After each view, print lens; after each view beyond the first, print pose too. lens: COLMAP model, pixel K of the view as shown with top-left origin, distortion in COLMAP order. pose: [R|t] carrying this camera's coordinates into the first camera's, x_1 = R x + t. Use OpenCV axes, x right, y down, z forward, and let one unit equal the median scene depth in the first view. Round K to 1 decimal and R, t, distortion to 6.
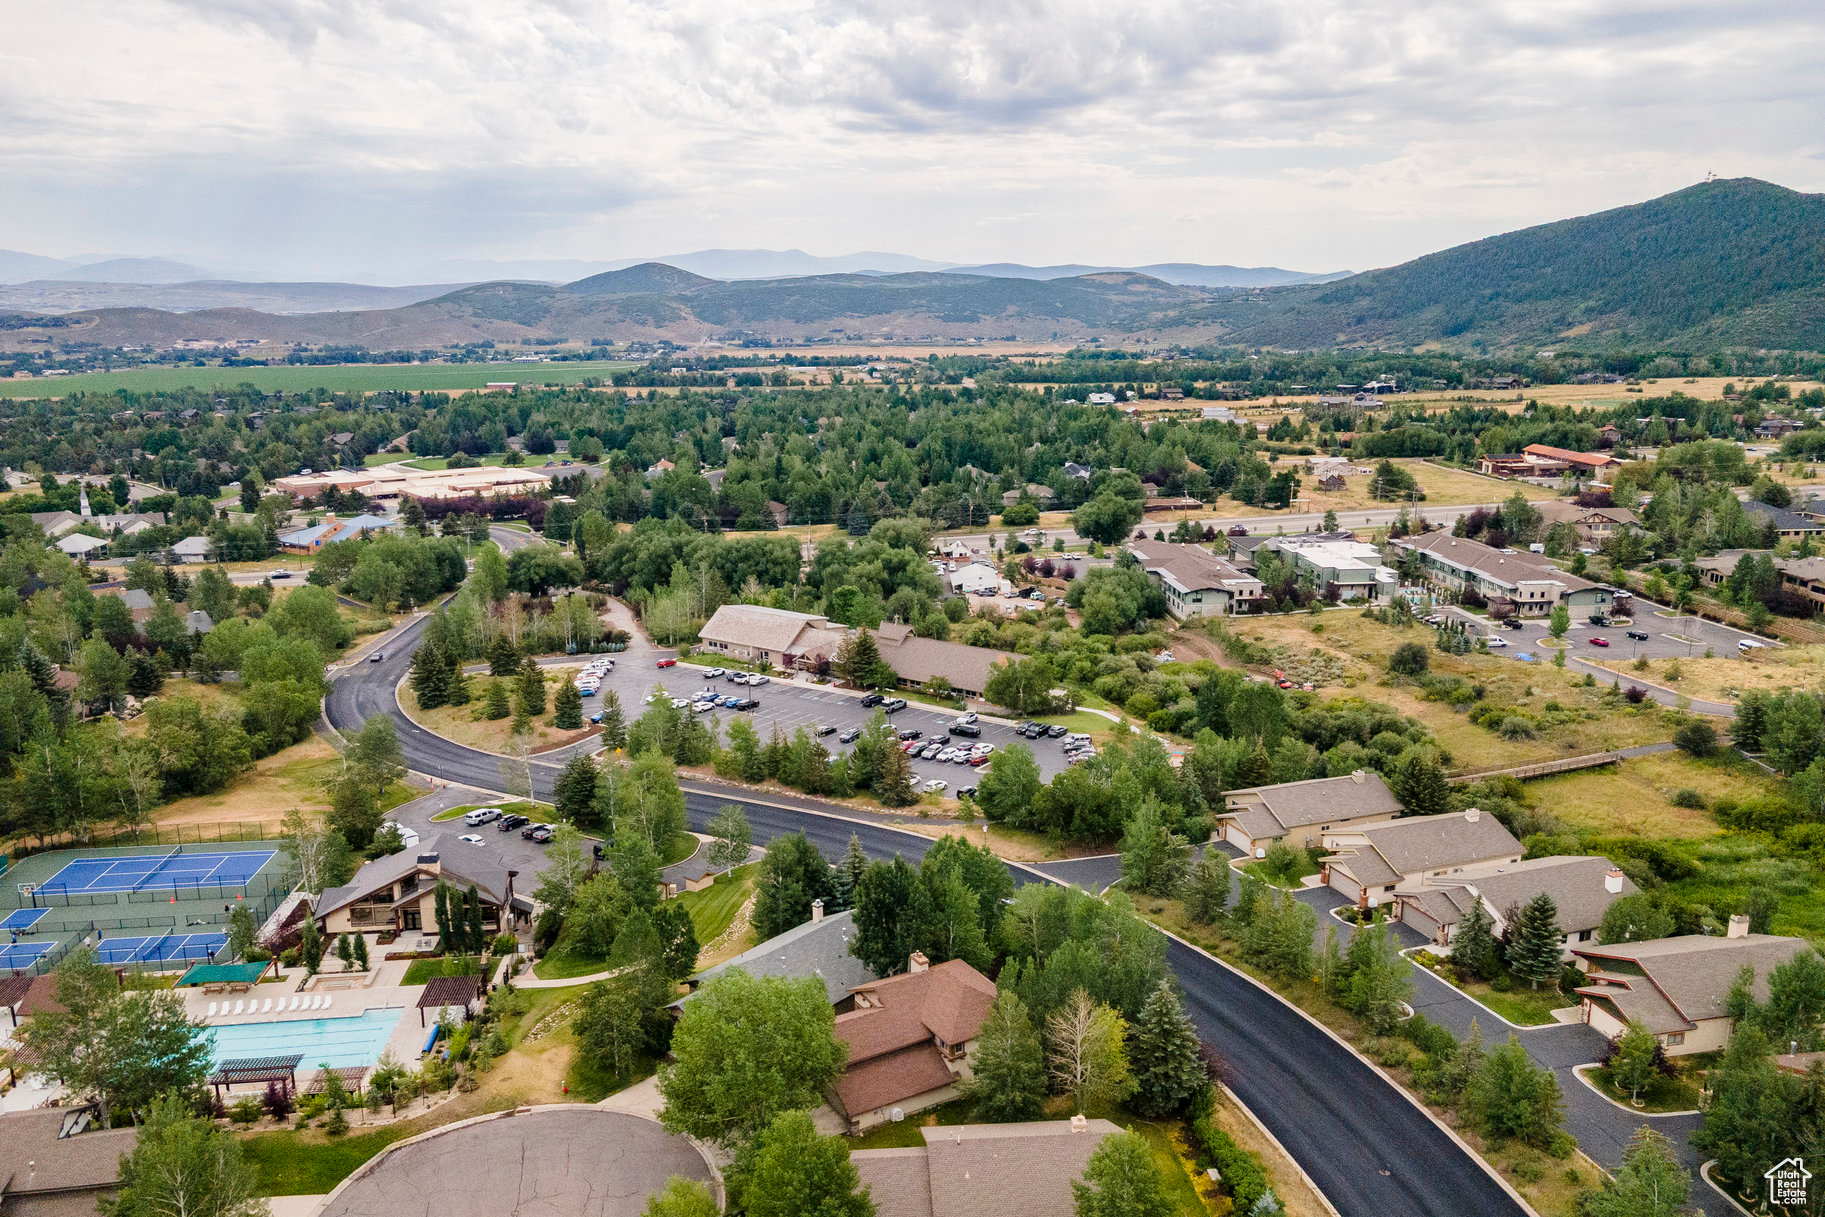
lens RADIAL K [[1394.7, 0, 909.4], [0, 1394.7, 614.3], [0, 0, 1]] dist [0.047739, 0.019209]
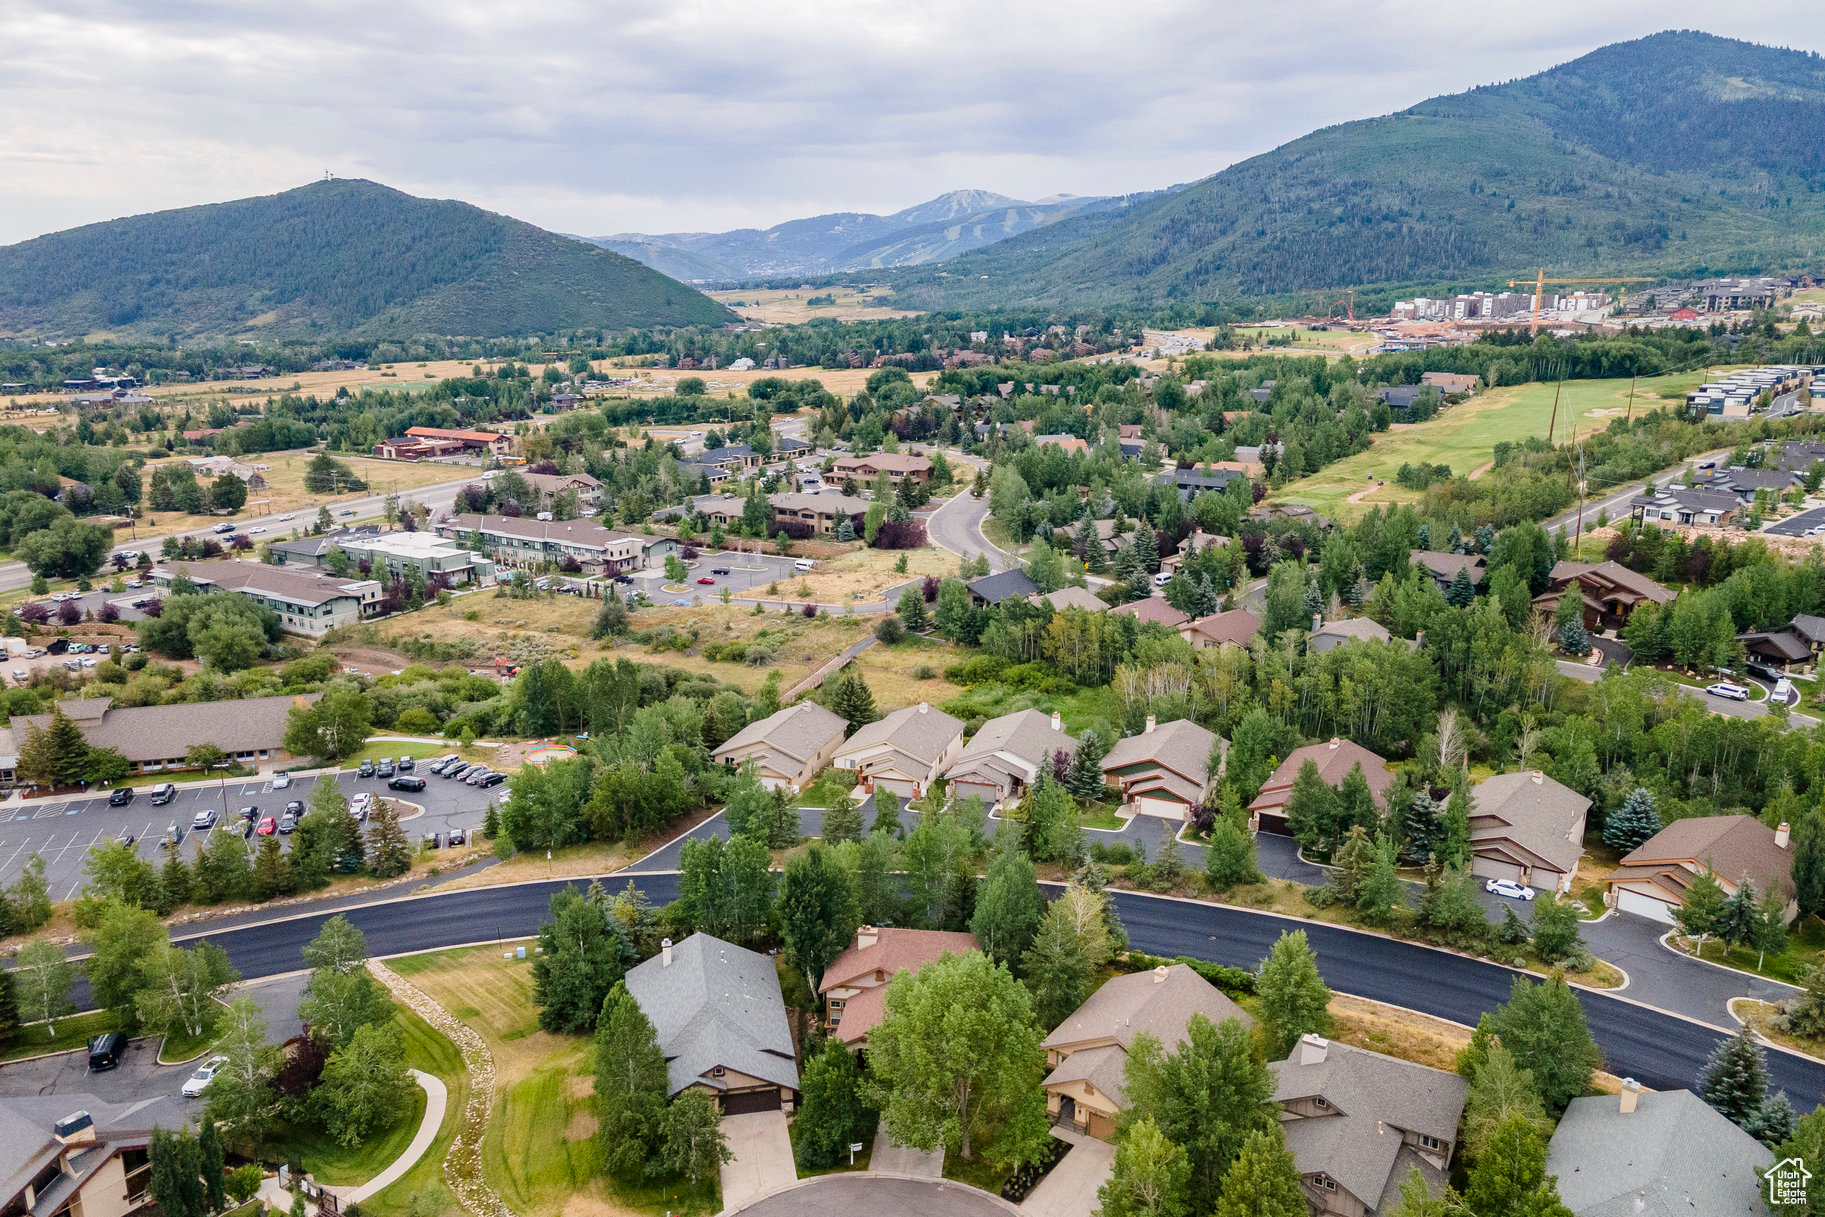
lens RADIAL K [[1394.7, 0, 915.2], [0, 1394.7, 607.7], [0, 0, 1]] dist [0.047739, 0.019209]
pose [[0.612207, -0.176479, 0.770751, -0.211130], [0.173957, 0.980953, 0.086435, -0.019998], [-0.771325, 0.081162, 0.631246, 0.090987]]
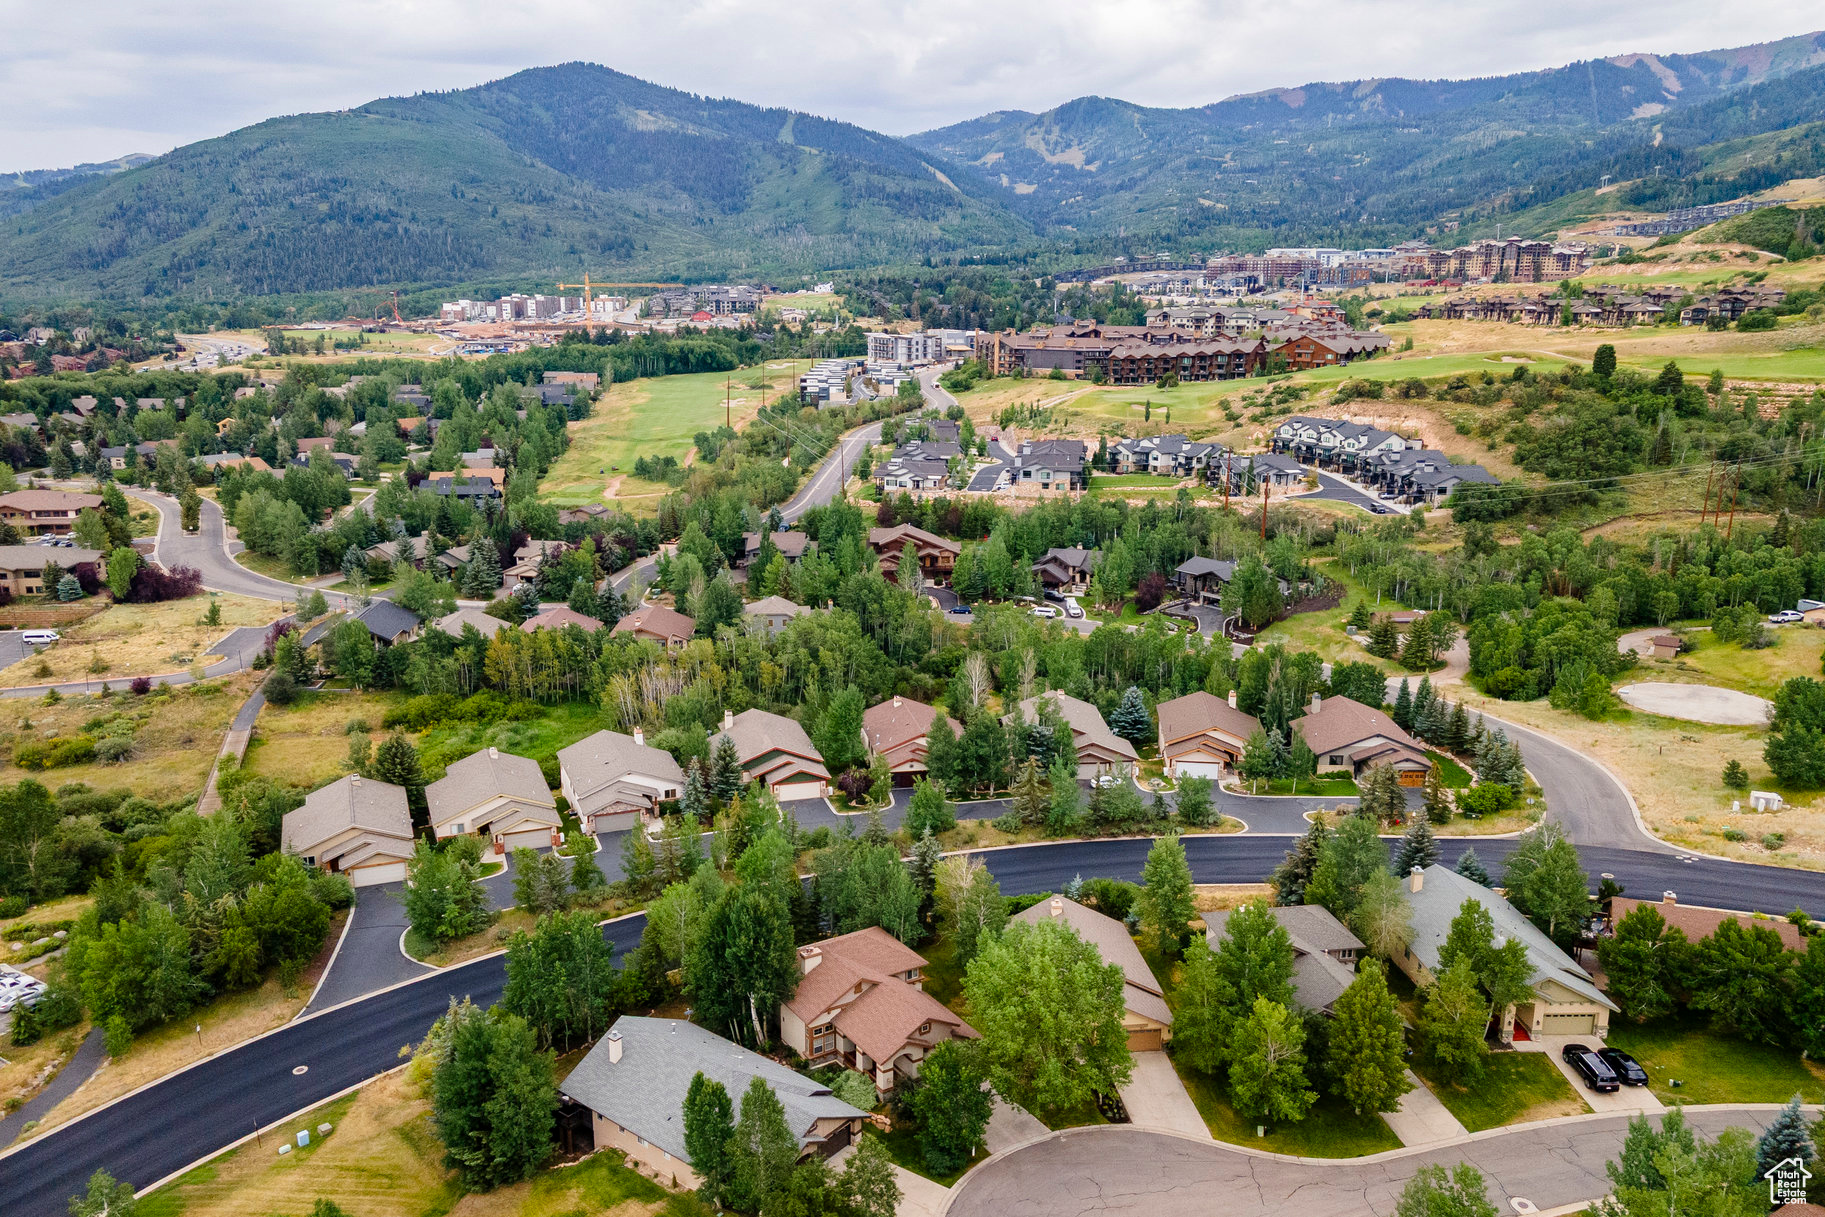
lens RADIAL K [[1394.7, 0, 915.5], [0, 1394.7, 604.4], [0, 0, 1]] dist [0.047739, 0.019209]
pose [[-0.035142, -0.220405, 0.974775, -0.270420], [0.219685, 0.949817, 0.222682, -0.058330], [-0.974938, 0.221969, 0.015041, 0.253798]]
